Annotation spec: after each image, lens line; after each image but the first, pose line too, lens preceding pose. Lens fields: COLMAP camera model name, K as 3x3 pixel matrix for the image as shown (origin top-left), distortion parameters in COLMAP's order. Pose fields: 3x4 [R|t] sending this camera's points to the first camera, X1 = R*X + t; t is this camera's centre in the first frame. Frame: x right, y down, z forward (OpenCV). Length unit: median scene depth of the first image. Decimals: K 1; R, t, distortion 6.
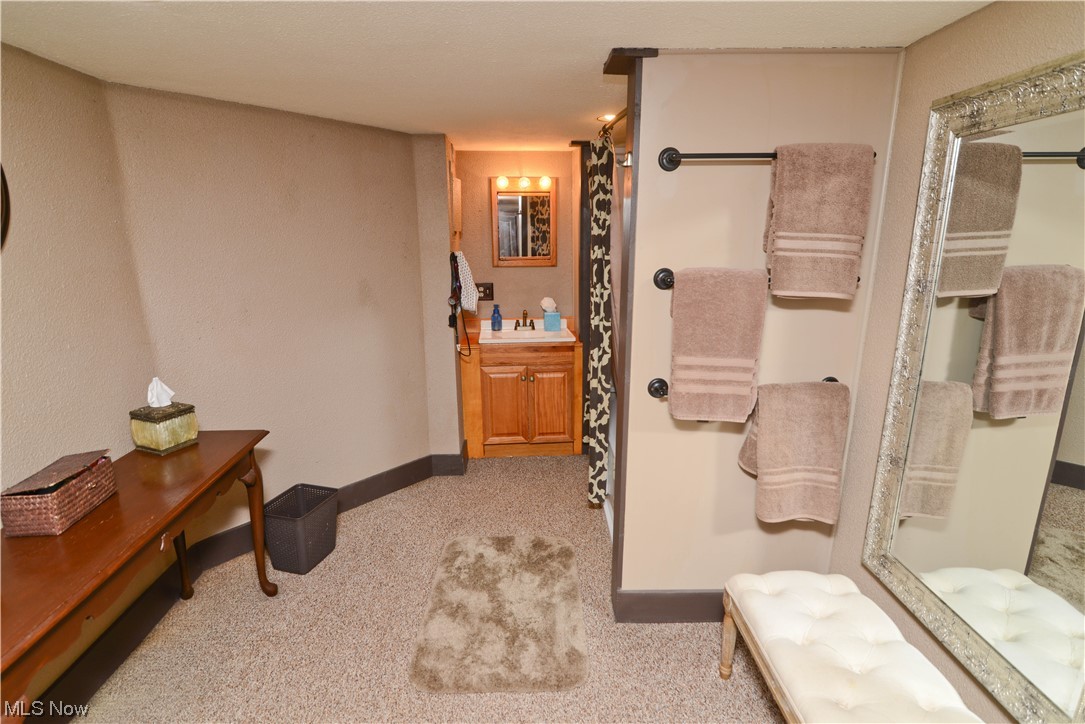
lens RADIAL K [[494.0, 0, 542.4], [0, 494.0, 354.1], [0, 0, 1]] dist [-0.015374, 0.000019]
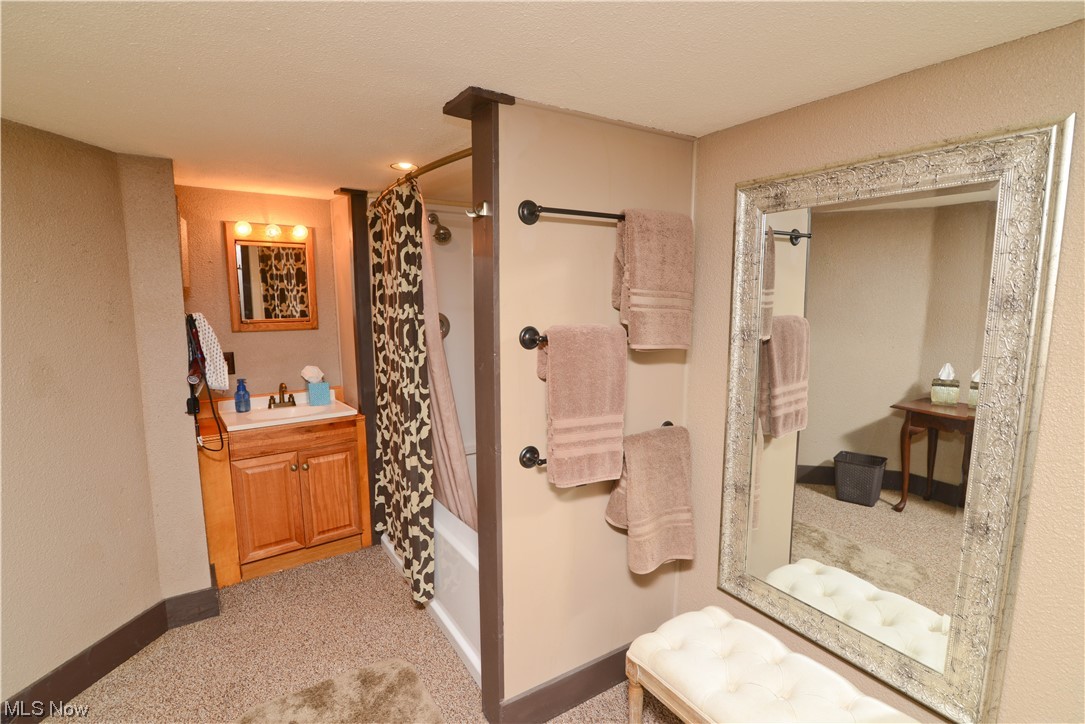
lens RADIAL K [[498.2, 0, 541.8], [0, 498.2, 363.1], [0, 0, 1]] dist [-0.017815, -0.000253]
pose [[0.855270, -0.063840, 0.514236, -0.144145], [0.115493, 0.990904, -0.069069, -0.025675], [-0.505149, 0.118463, 0.854863, 0.130486]]
